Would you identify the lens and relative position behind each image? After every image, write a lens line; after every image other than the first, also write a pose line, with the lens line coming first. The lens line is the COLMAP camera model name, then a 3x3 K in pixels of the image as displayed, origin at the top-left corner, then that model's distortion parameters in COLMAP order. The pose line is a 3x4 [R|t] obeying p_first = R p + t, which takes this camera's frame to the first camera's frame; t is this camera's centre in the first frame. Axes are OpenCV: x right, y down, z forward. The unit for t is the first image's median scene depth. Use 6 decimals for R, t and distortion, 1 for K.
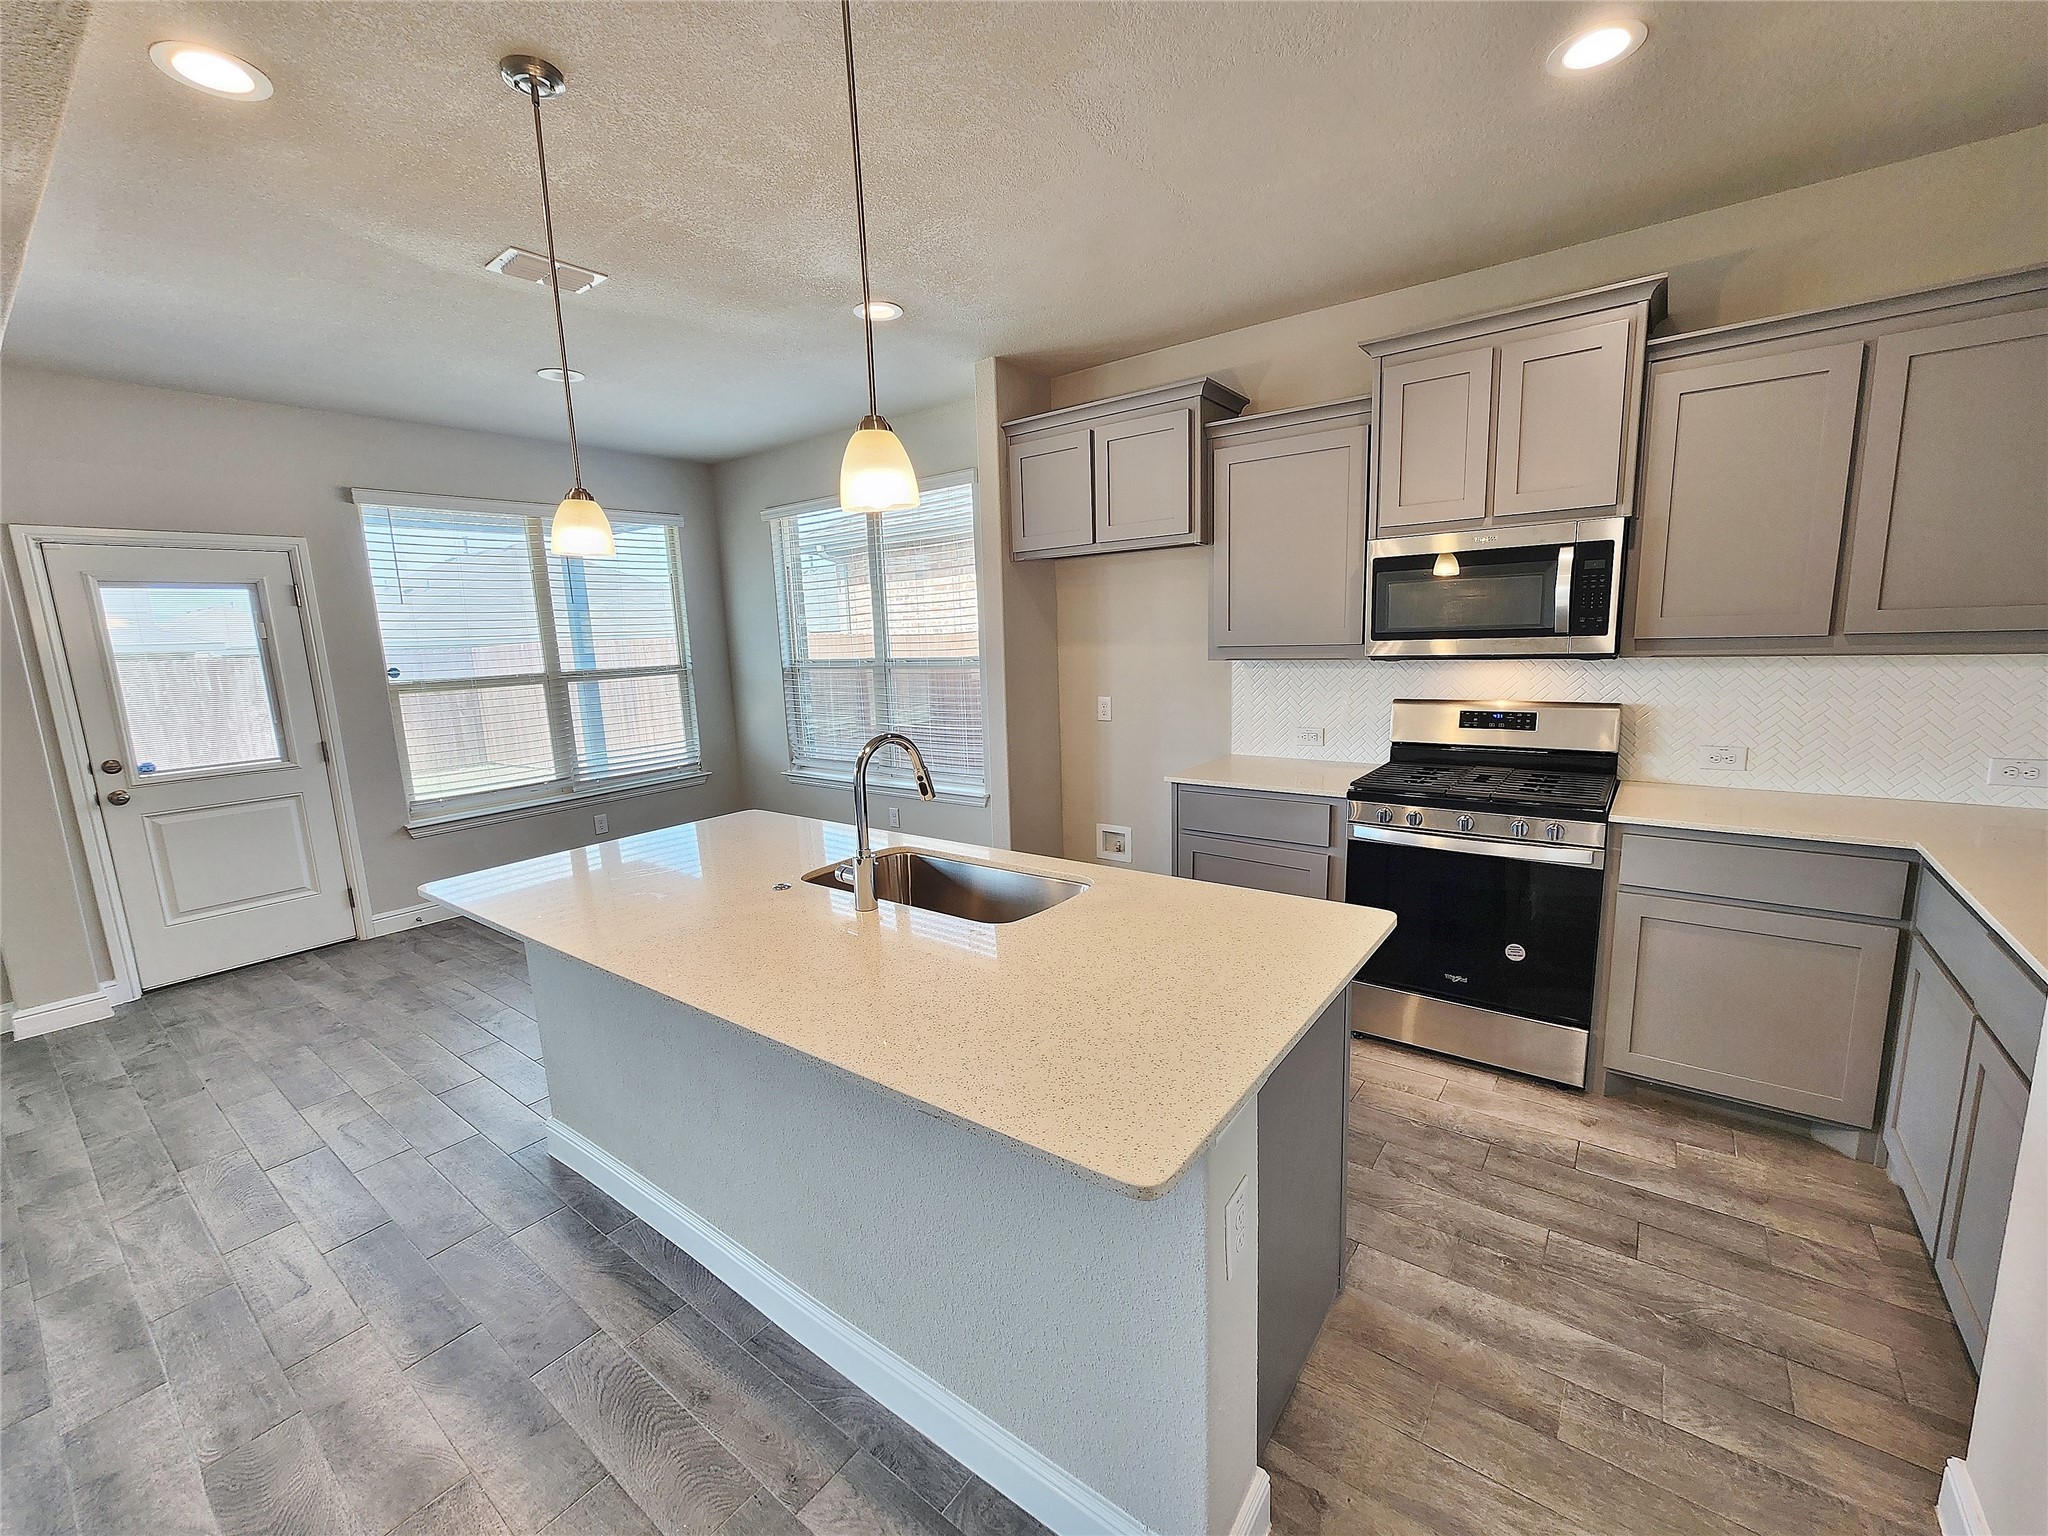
lens RADIAL K [[839.7, 0, 1033.0], [0, 839.7, 767.5], [0, 0, 1]] dist [0.000973, -0.000331]
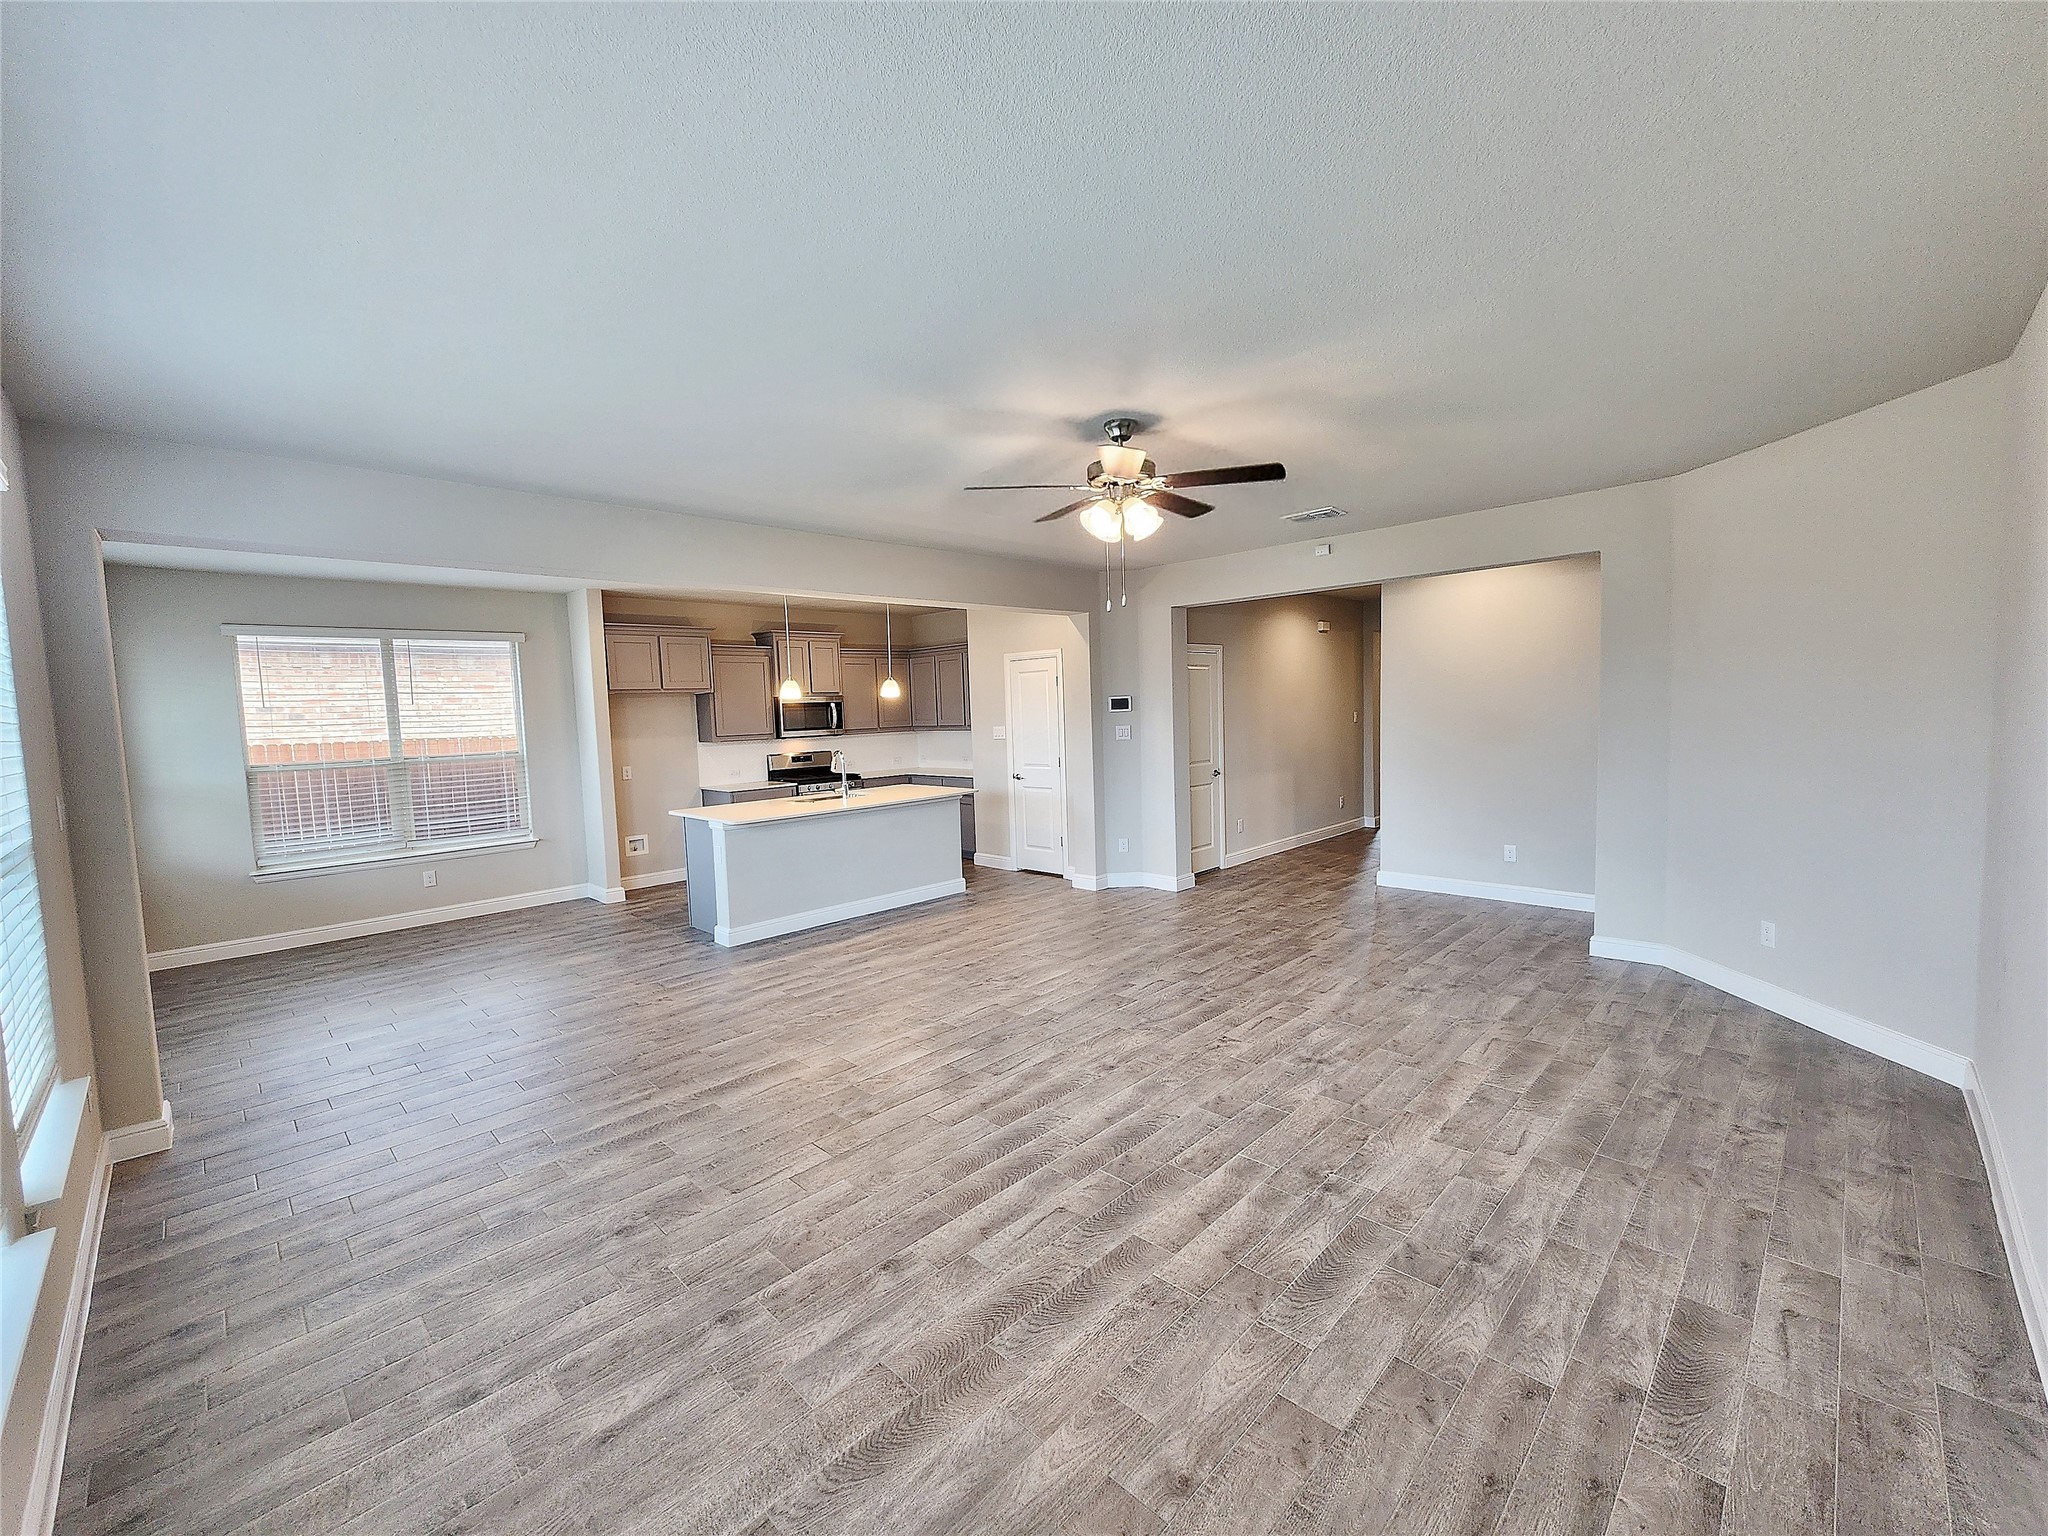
lens RADIAL K [[839.7, 0, 1022.9], [0, 839.7, 772.6], [0, 0, 1]] dist [0.000973, -0.000331]
pose [[0.140684, -0.045143, 0.989025, -2.073114], [0.189152, 0.981785, 0.017906, 0.077764], [-0.971818, 0.184557, 0.146660, -0.155763]]
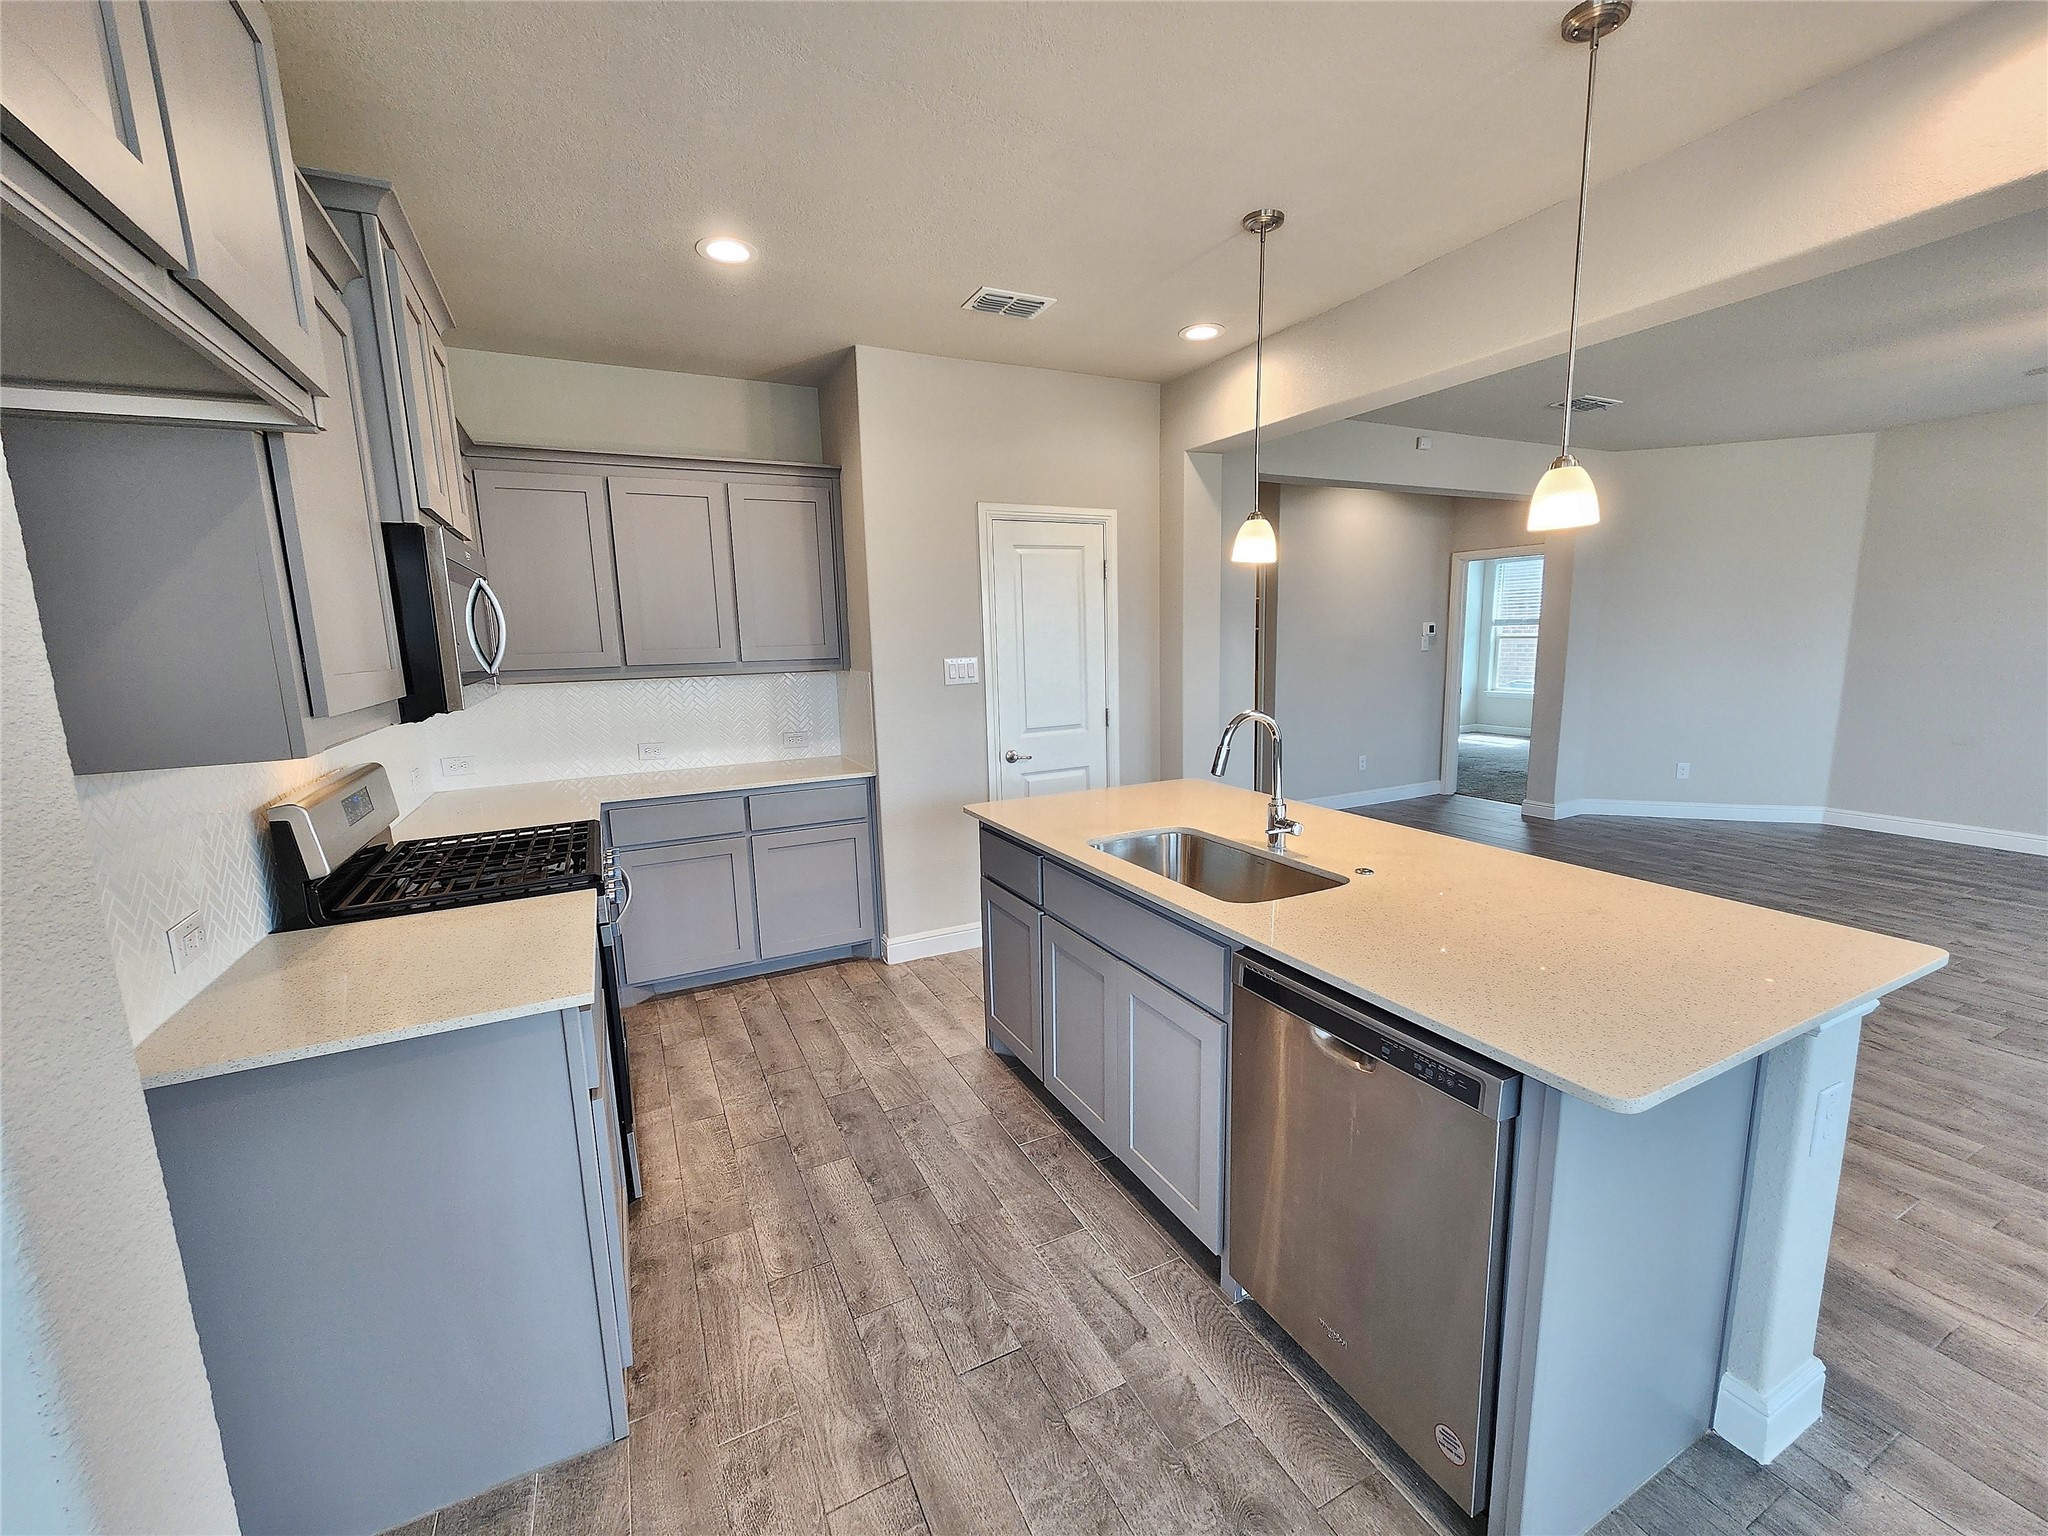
lens RADIAL K [[839.7, 0, 1038.7], [0, 839.7, 772.1], [0, 0, 1]] dist [0.000973, -0.000331]
pose [[-0.899016, -0.013637, 0.437703, -0.245214], [0.126055, 0.949151, 0.288482, -0.196443], [-0.419380, 0.314525, -0.851583, 1.250656]]
